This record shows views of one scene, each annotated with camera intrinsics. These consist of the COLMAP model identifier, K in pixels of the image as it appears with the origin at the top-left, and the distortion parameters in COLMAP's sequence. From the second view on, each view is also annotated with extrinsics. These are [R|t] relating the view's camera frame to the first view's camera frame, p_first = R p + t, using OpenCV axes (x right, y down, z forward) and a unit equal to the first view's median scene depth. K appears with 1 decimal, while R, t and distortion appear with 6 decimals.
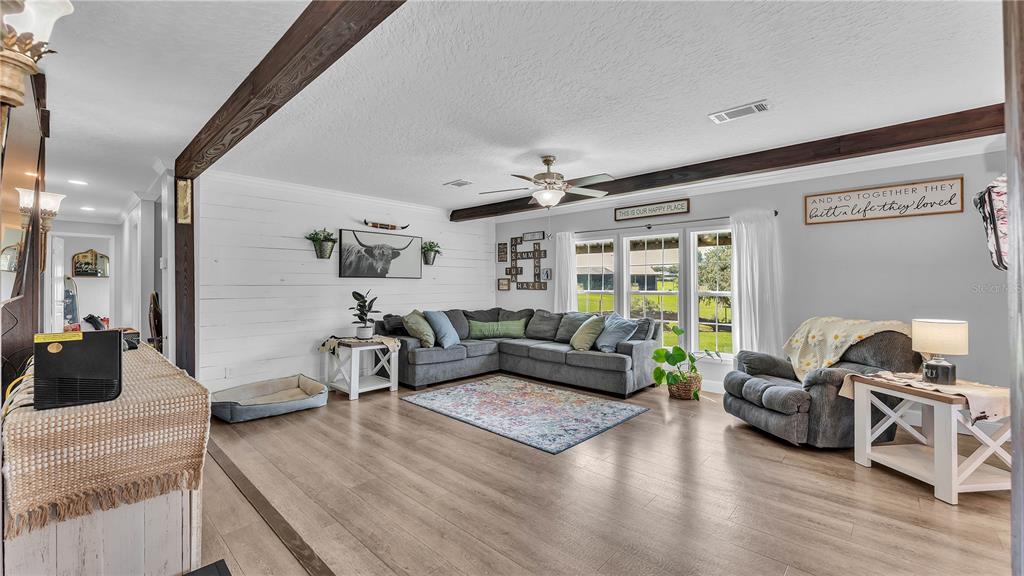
lens RADIAL K [[414.3, 0, 502.8], [0, 414.3, 280.9], [0, 0, 1]] dist [0.000902, 0.000491]
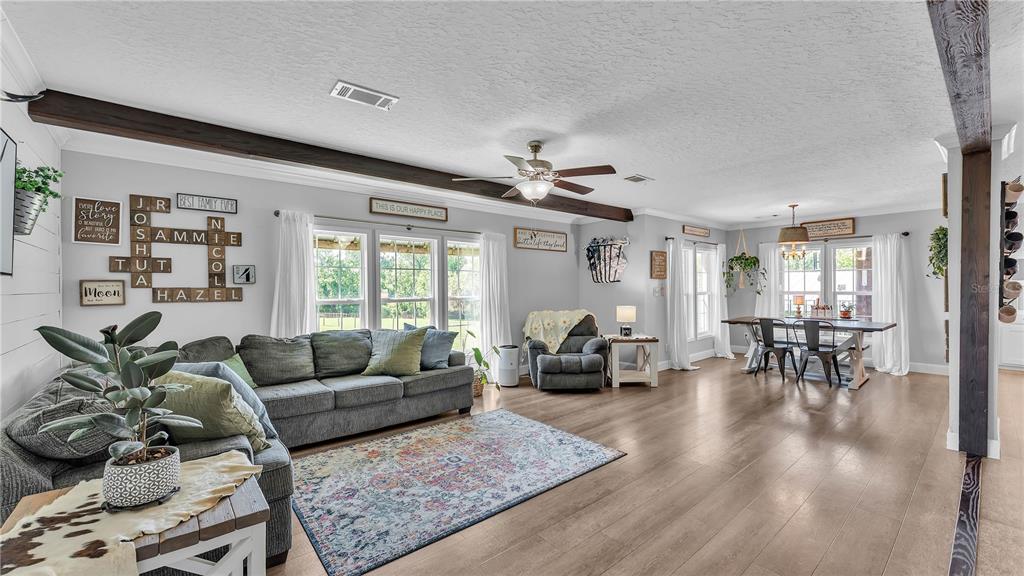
lens RADIAL K [[414.3, 0, 504.1], [0, 414.3, 289.6], [0, 0, 1]] dist [0.000902, 0.000491]
pose [[0.096894, -0.002314, 0.995292, -0.575277], [-0.002394, 0.999994, 0.002558, 0.003830], [-0.995292, -0.002631, 0.096888, 0.745183]]
